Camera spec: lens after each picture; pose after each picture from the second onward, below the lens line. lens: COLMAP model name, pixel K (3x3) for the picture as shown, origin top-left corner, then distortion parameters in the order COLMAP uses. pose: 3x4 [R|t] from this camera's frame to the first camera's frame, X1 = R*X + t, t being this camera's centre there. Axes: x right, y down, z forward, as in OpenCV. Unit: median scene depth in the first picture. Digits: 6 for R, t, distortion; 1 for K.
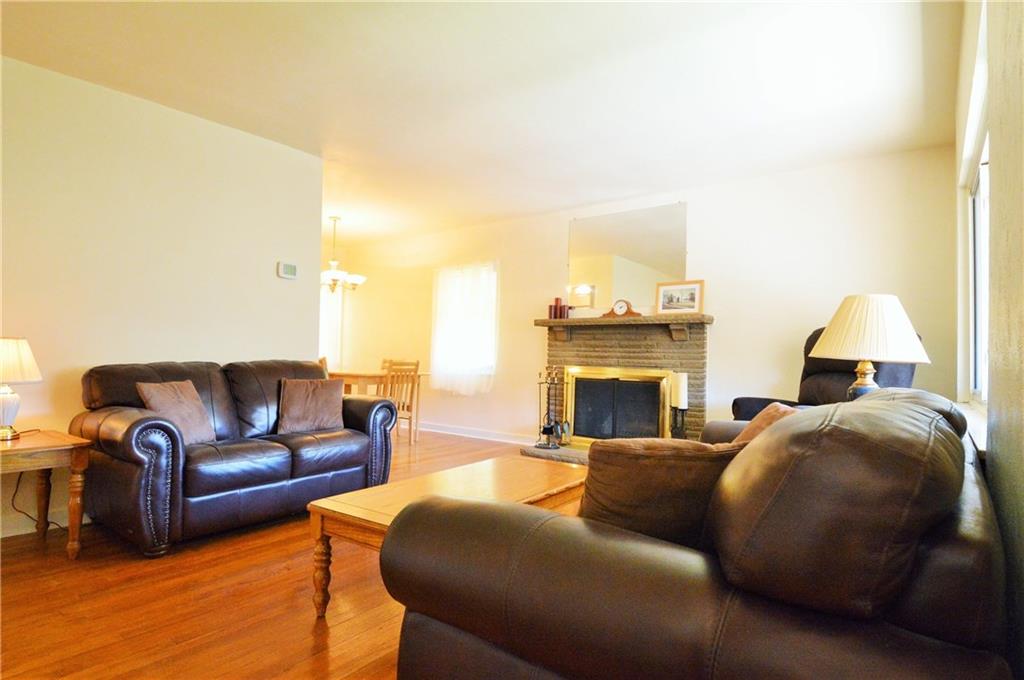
lens RADIAL K [[554.3, 0, 512.2], [0, 554.3, 341.3], [0, 0, 1]] dist [0.014873, -0.021815]
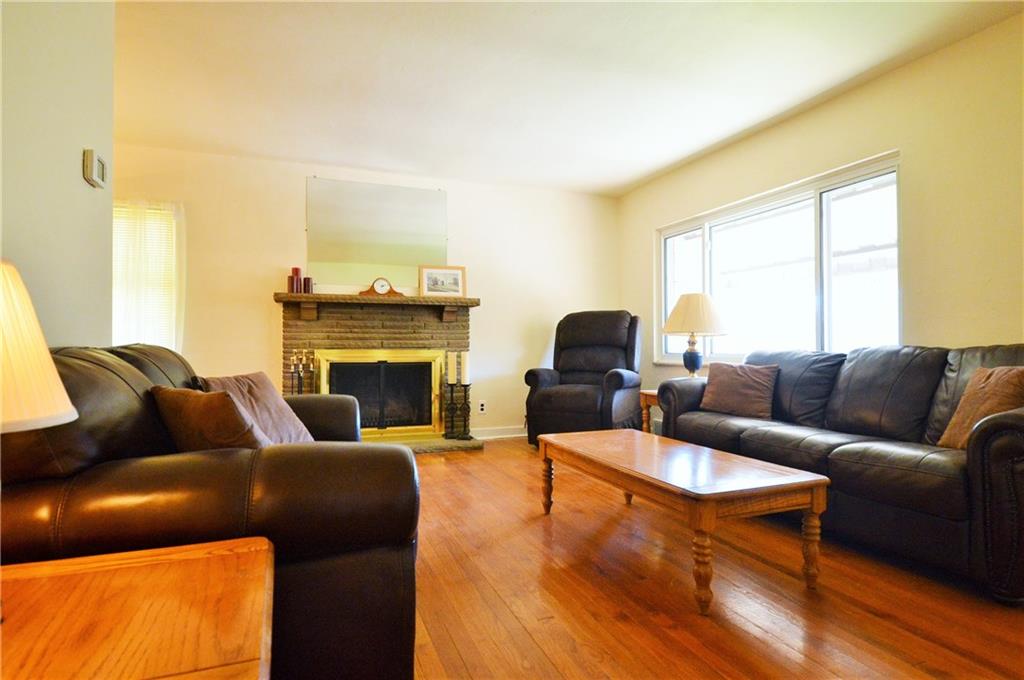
lens RADIAL K [[554.3, 0, 505.3], [0, 554.3, 342.7], [0, 0, 1]] dist [0.014873, -0.021815]
pose [[0.524493, -0.021385, 0.851146, -0.507915], [-0.012493, 0.999384, 0.032807, 0.002109], [-0.851323, -0.027840, 0.523902, 0.325281]]
